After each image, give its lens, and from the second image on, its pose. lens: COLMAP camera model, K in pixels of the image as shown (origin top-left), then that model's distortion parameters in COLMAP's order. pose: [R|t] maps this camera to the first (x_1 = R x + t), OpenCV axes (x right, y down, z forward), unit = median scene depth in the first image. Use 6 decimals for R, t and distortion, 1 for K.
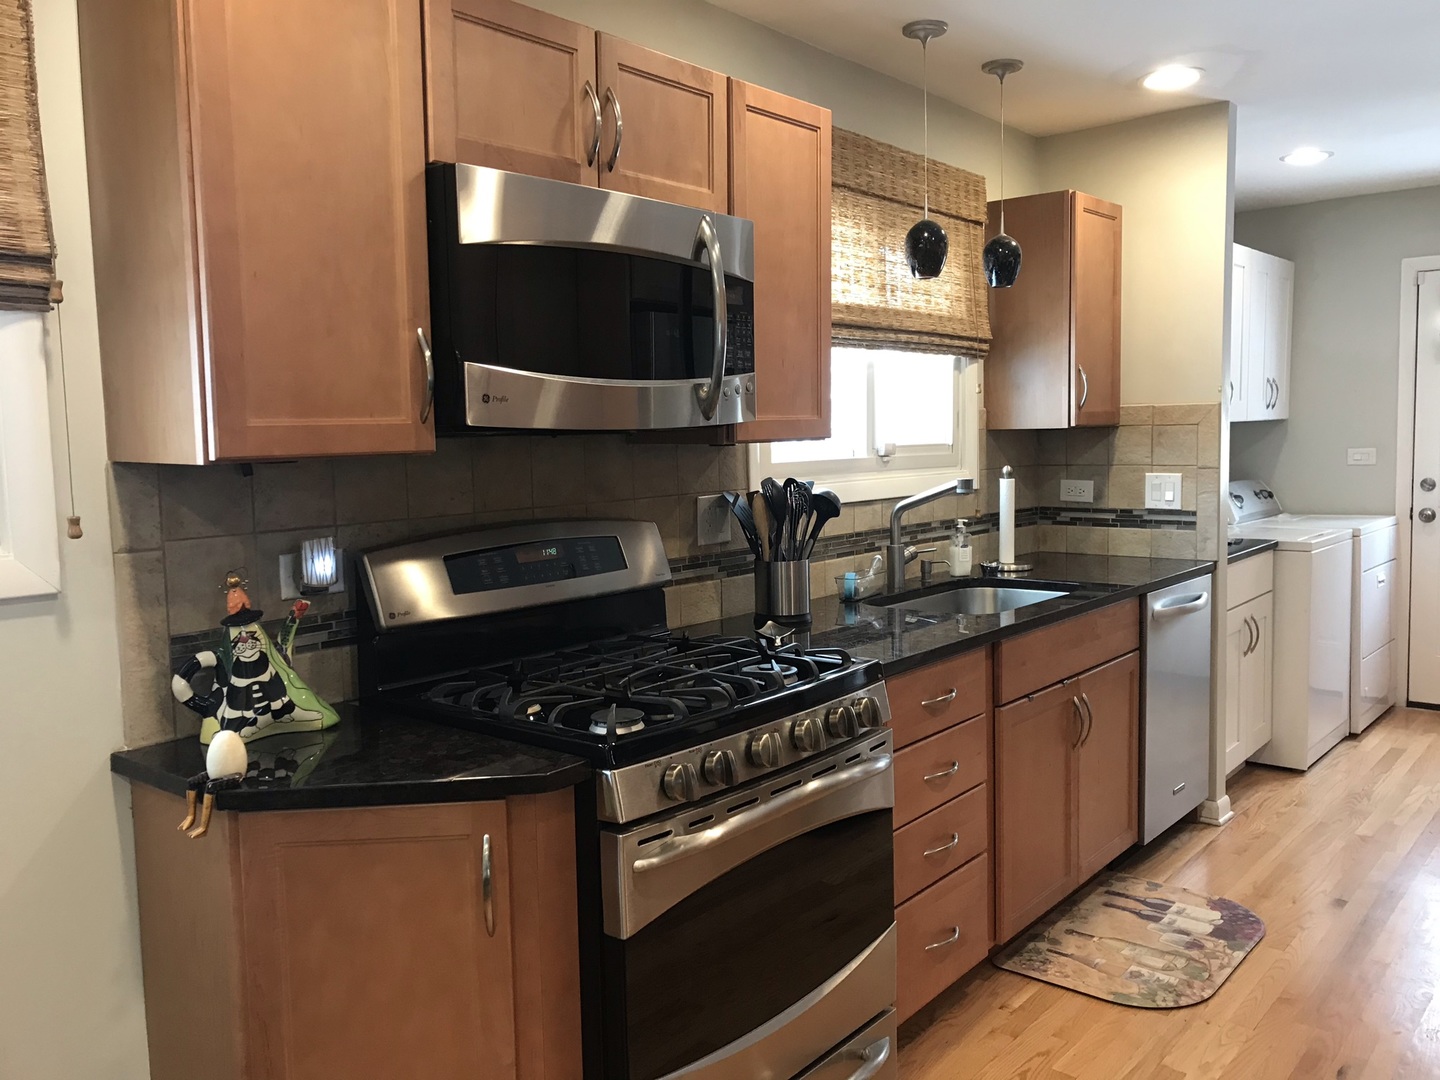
lens RADIAL K [[1192.4, 0, 713.8], [0, 1192.4, 530.6], [0, 0, 1]] dist [0.025380, -0.010319]
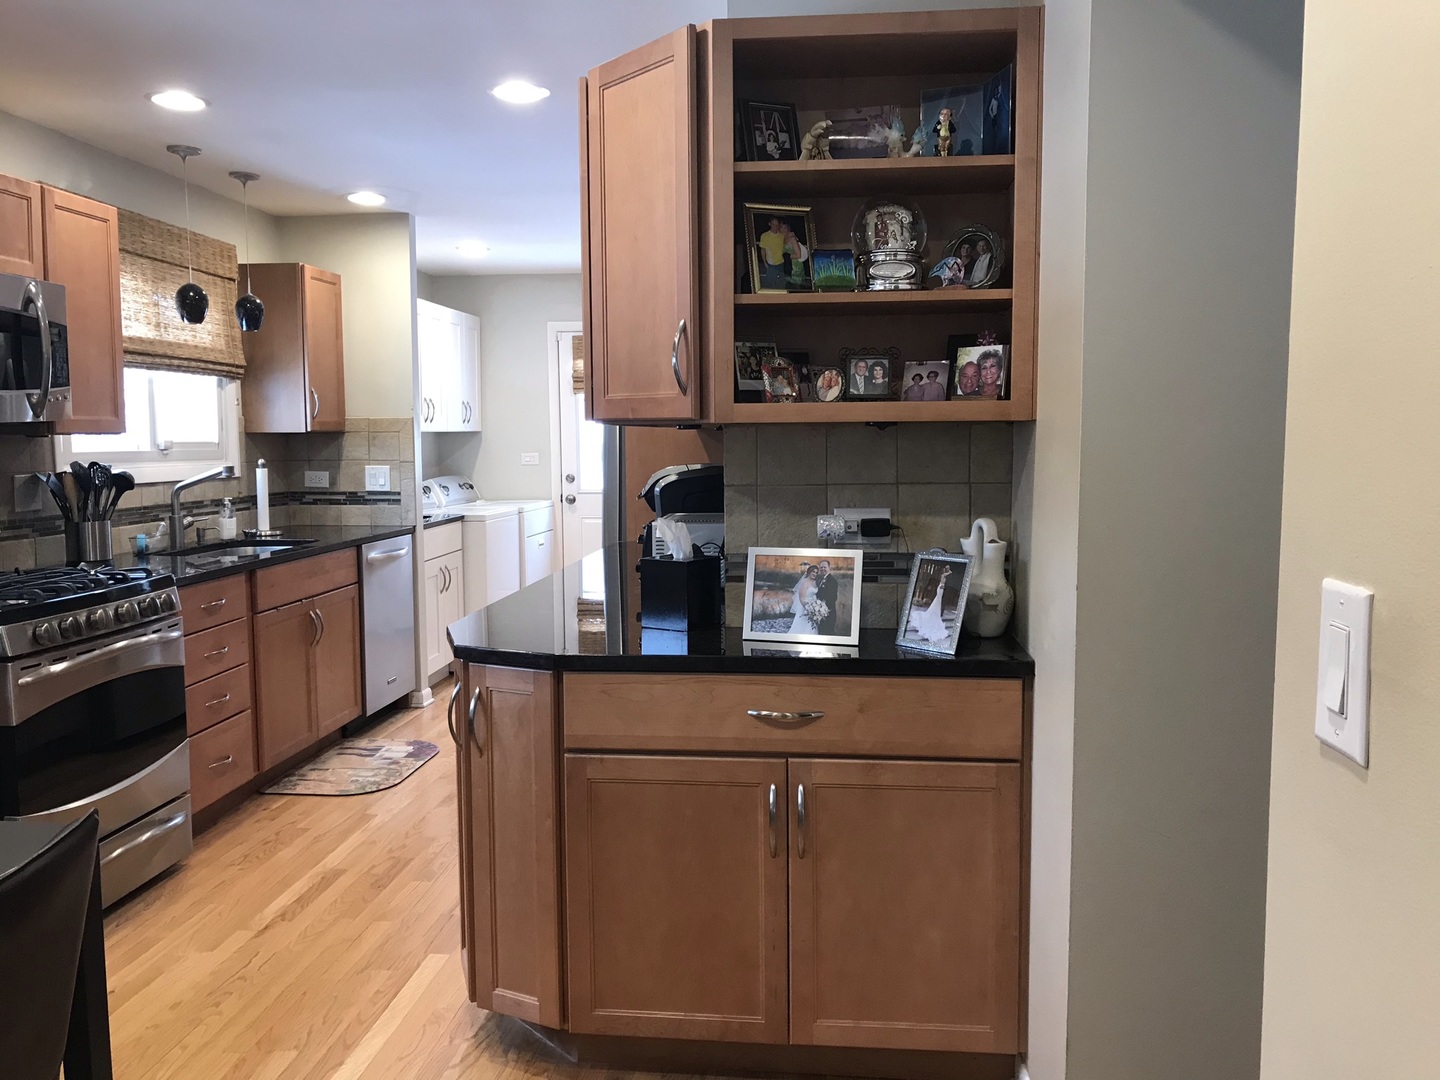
lens RADIAL K [[1192.4, 0, 727.1], [0, 1192.4, 538.4], [0, 0, 1]] dist [0.025380, -0.010319]
pose [[0.828824, -0.031949, 0.558596, -0.087981], [0.034319, 0.999391, 0.006239, 0.050110], [-0.558455, 0.014000, 0.829416, -0.470263]]
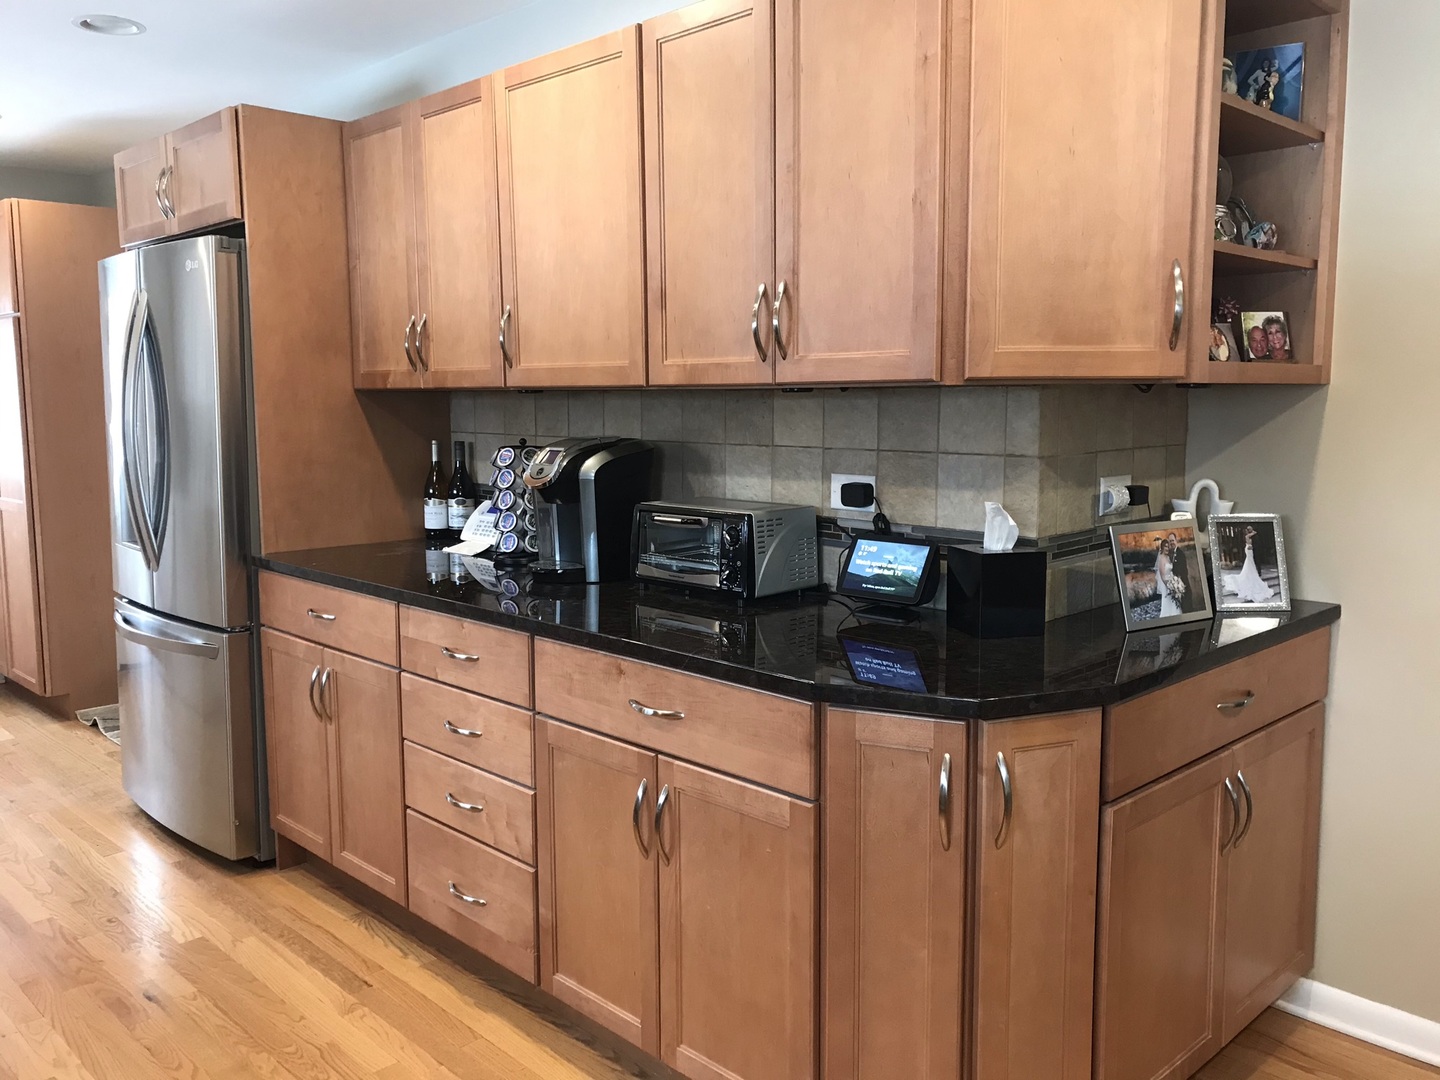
lens RADIAL K [[1192.4, 0, 718.0], [0, 1192.4, 529.9], [0, 0, 1]] dist [0.025380, -0.010319]
pose [[0.103309, -0.094114, 0.990187, -0.319086], [0.087249, 0.992533, 0.085234, -0.008731], [-0.990815, 0.077587, 0.110749, 0.235923]]
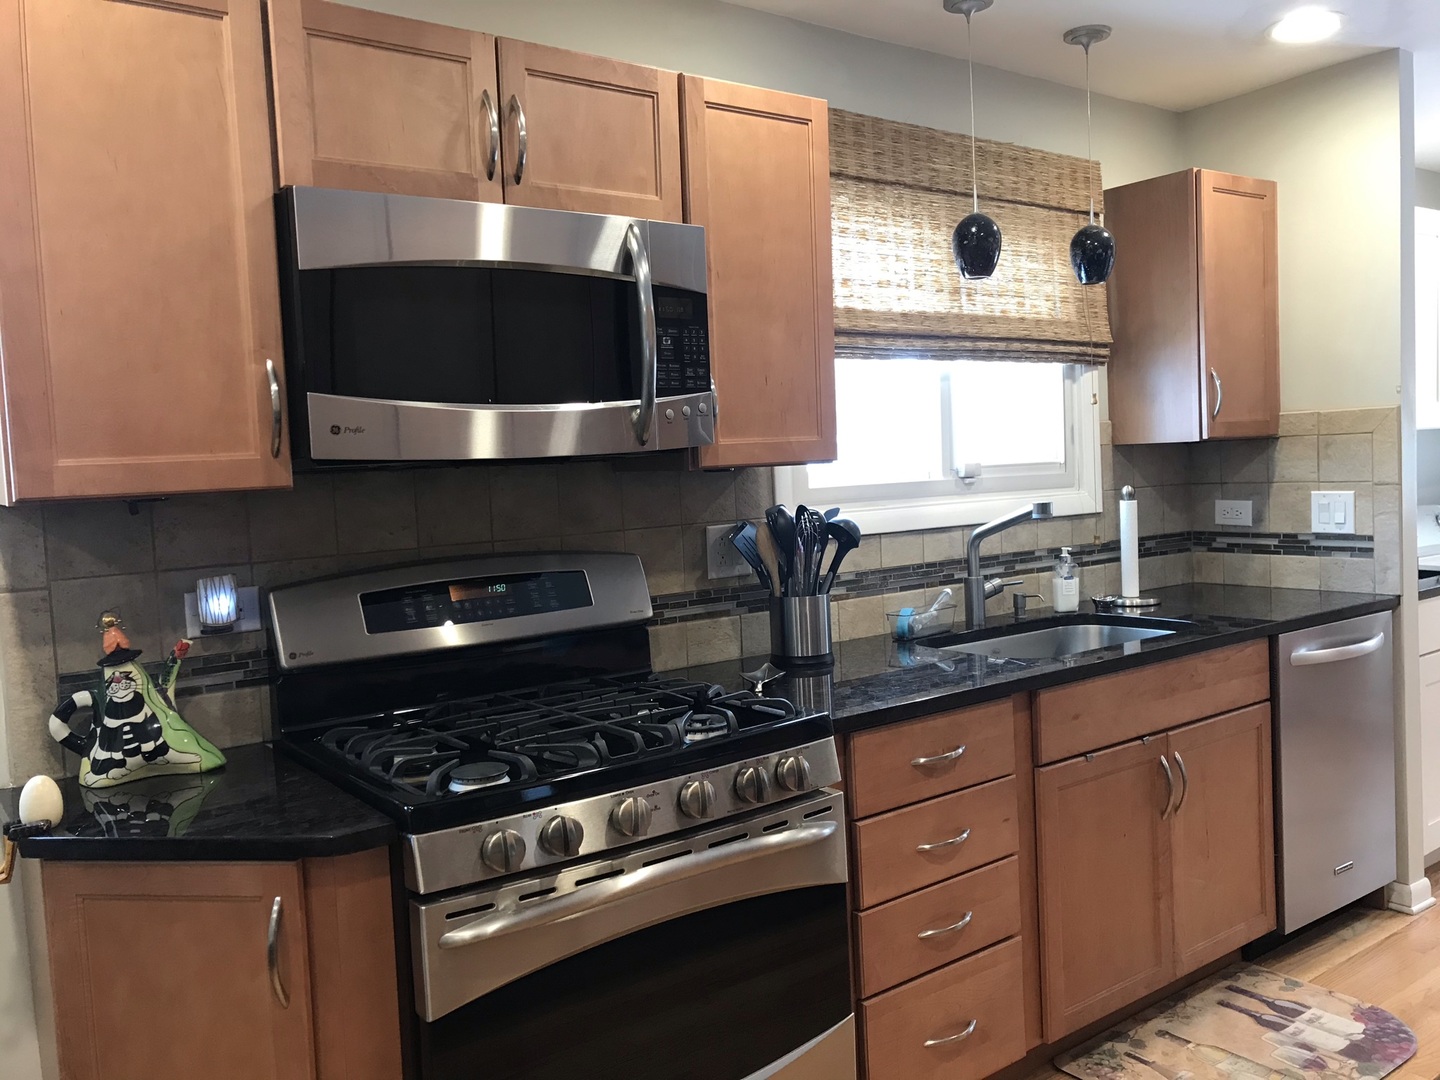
lens RADIAL K [[1192.4, 0, 712.3], [0, 1192.4, 530.2], [0, 0, 1]] dist [0.025380, -0.010319]
pose [[0.971251, -0.008487, -0.237906, 0.172037], [0.003990, 0.999804, -0.019378, -0.006242], [0.238024, 0.017872, 0.971095, 0.079642]]
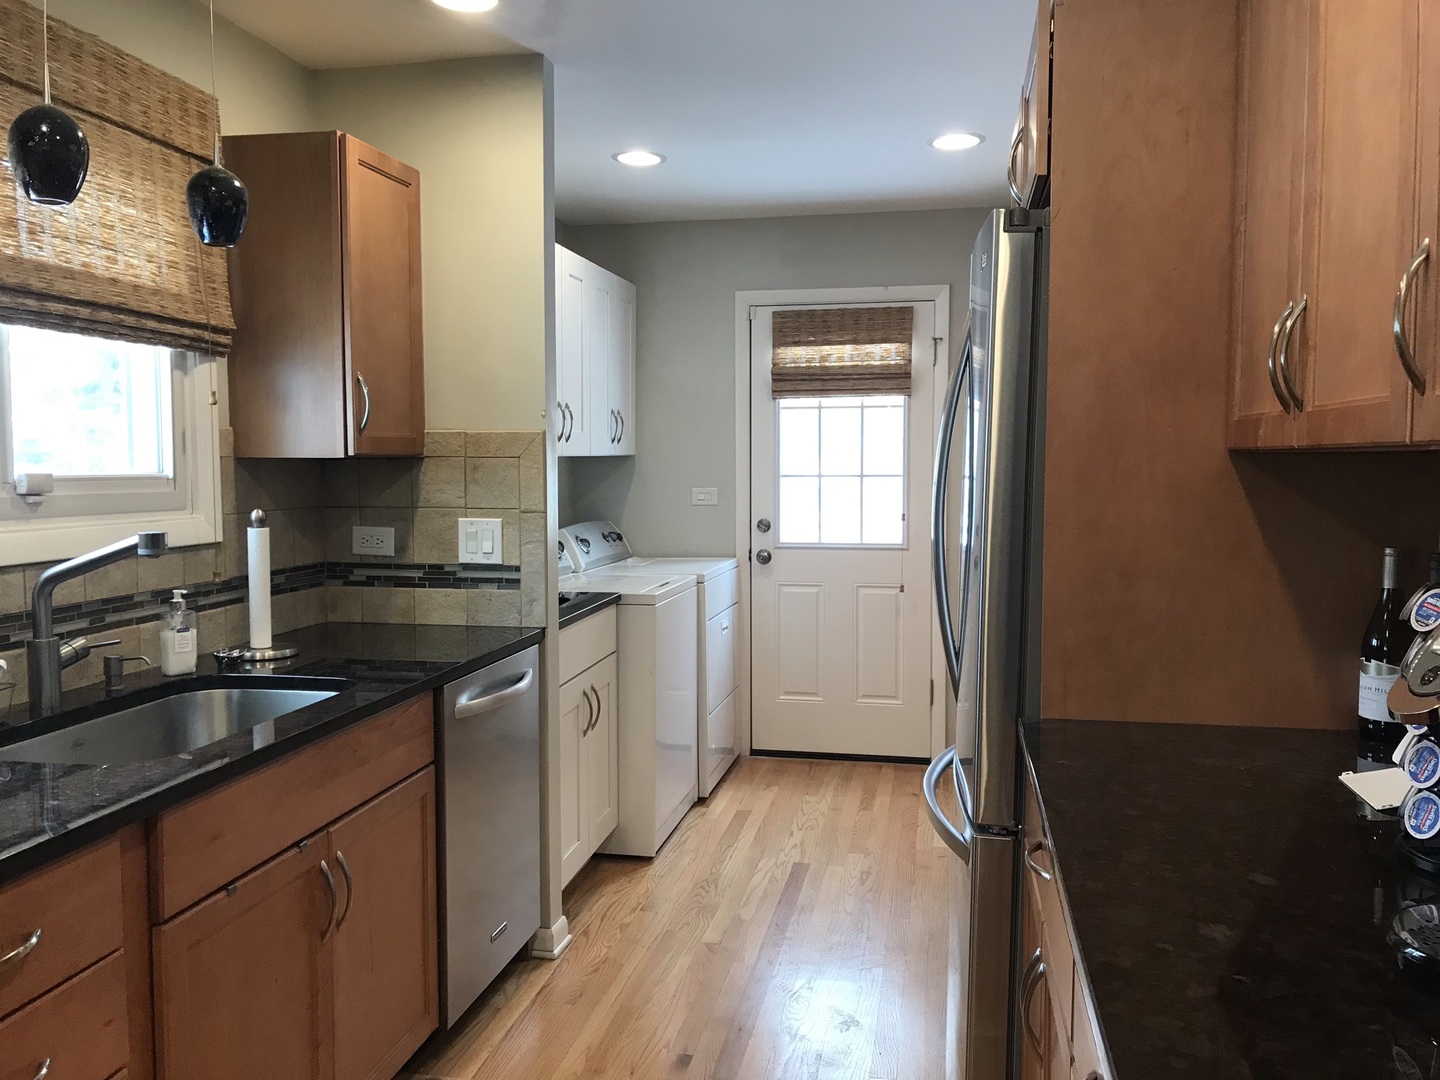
lens RADIAL K [[1192.4, 0, 748.8], [0, 1192.4, 532.0], [0, 0, 1]] dist [0.025380, -0.010319]
pose [[0.864939, -0.010409, 0.501769, 0.154311], [0.023315, 0.999539, -0.019454, -0.022343], [-0.501335, 0.028525, 0.864783, 0.267155]]
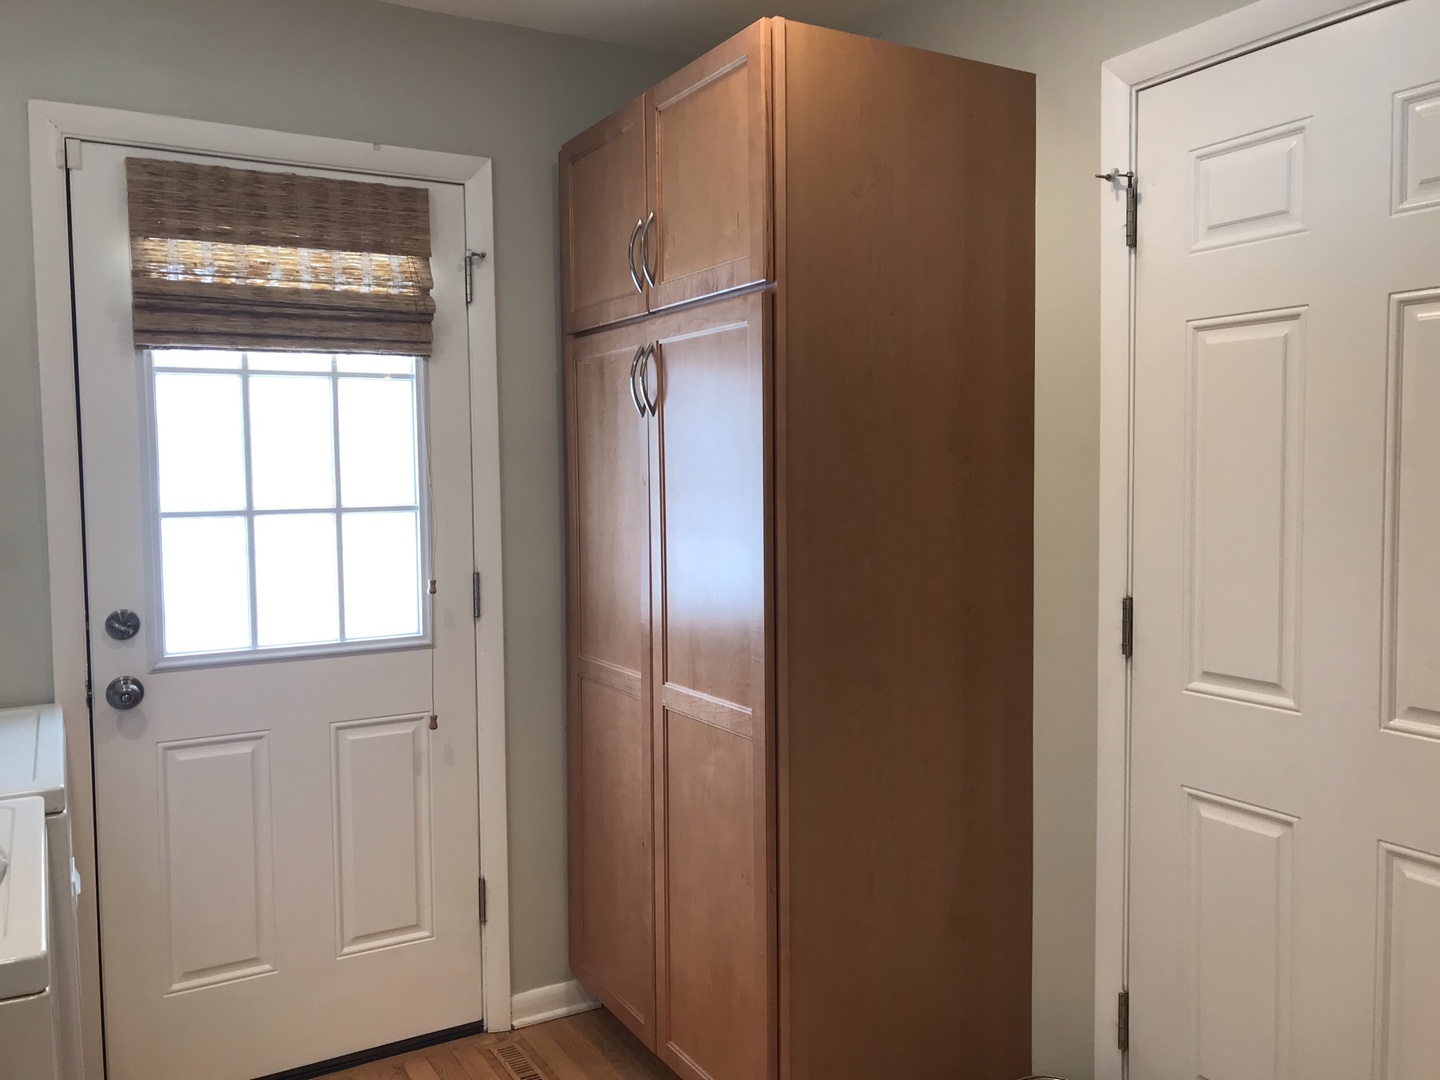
lens RADIAL K [[1192.4, 0, 758.9], [0, 1192.4, 535.3], [0, 0, 1]] dist [0.025380, -0.010319]
pose [[0.335073, -0.031961, 0.941650, 0.393350], [0.084396, 0.996425, 0.003789, -0.081877], [-0.938405, 0.078201, 0.336572, 0.965097]]
